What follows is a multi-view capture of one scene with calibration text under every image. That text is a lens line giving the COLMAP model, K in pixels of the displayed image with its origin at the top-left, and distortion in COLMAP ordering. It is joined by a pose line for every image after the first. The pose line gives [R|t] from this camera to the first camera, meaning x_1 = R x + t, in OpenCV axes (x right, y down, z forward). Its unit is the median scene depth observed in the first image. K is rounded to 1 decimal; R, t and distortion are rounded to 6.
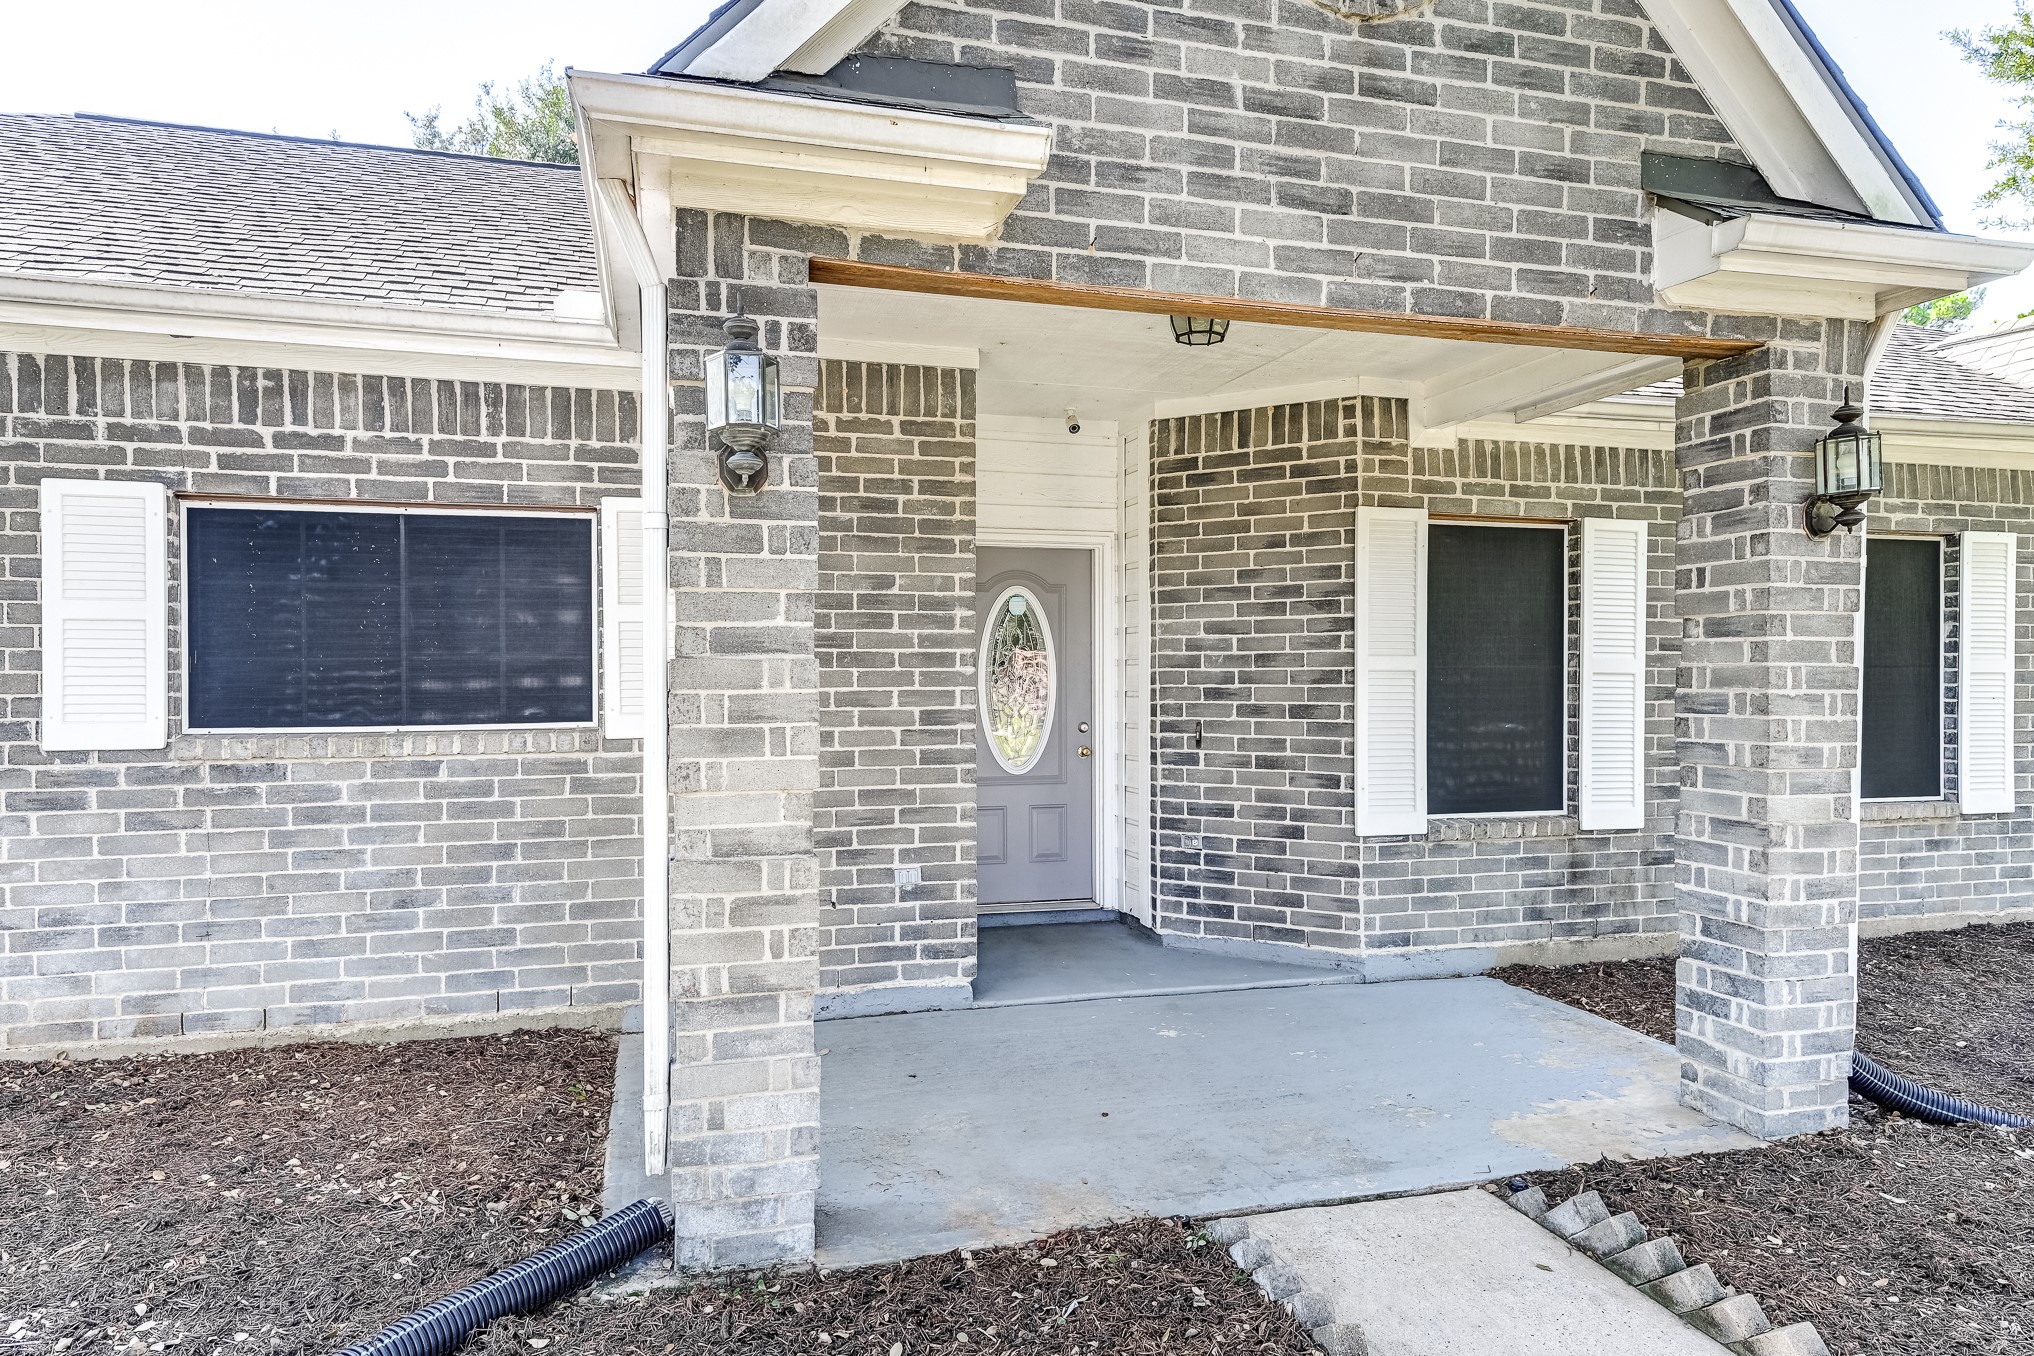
lens RADIAL K [[1250.1, 0, 1011.8], [0, 1250.1, 683.9], [0, 0, 1]] dist [0.010456, 0.000749]
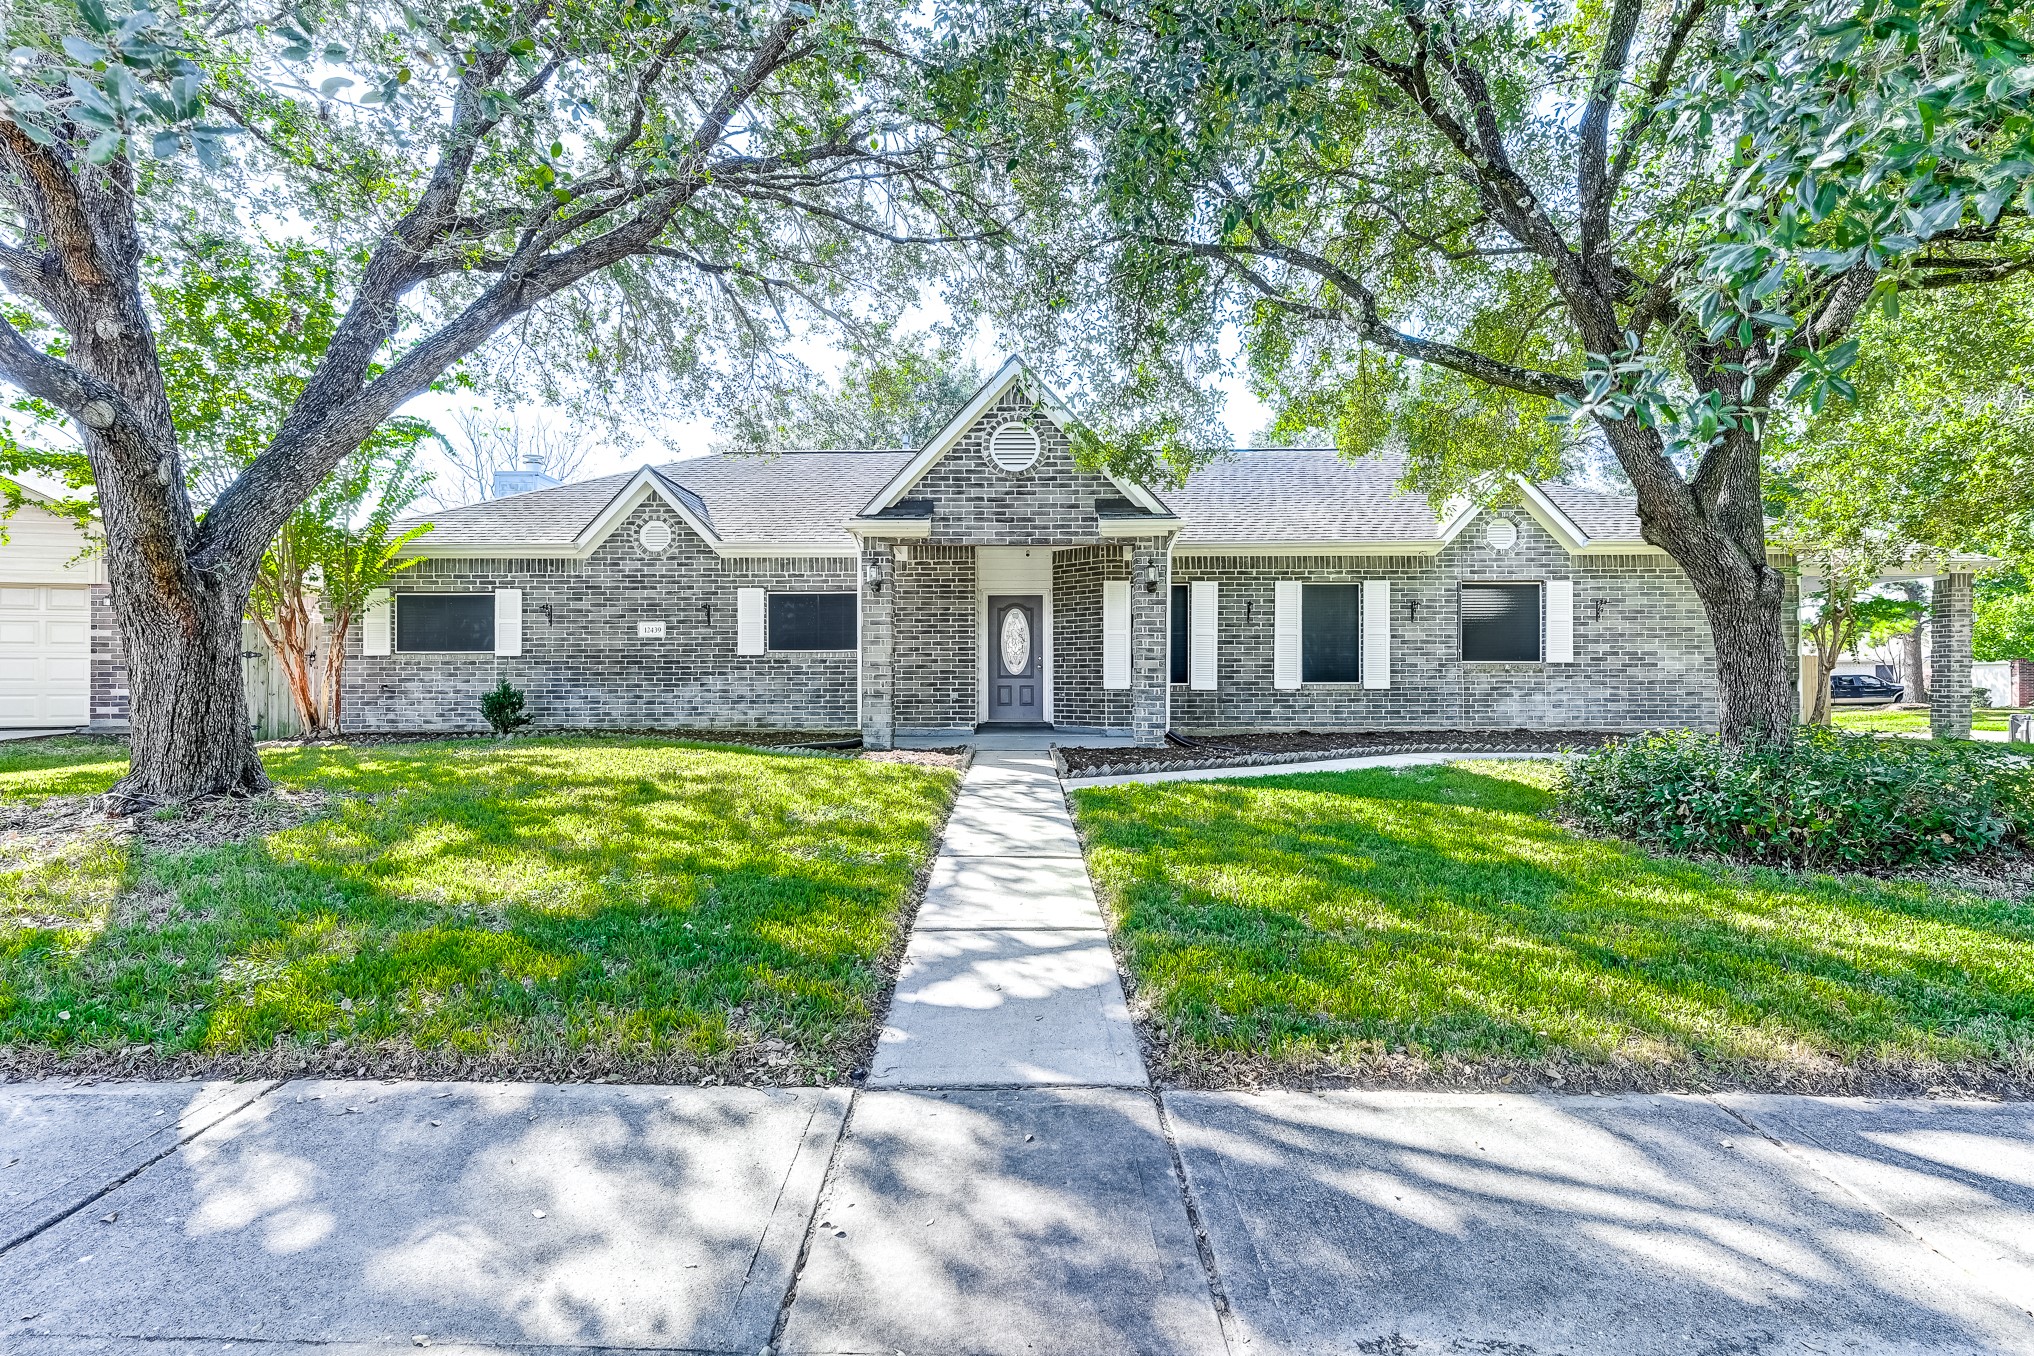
lens RADIAL K [[992.3, 0, 1020.5], [0, 992.3, 674.2], [0, 0, 1]] dist [-0.000524, -0.000001]
pose [[0.962359, -0.003119, -0.271764, 1.142030], [0.000028, 0.999935, -0.011379, 0.175834], [0.271782, 0.010943, 0.962297, -2.138909]]
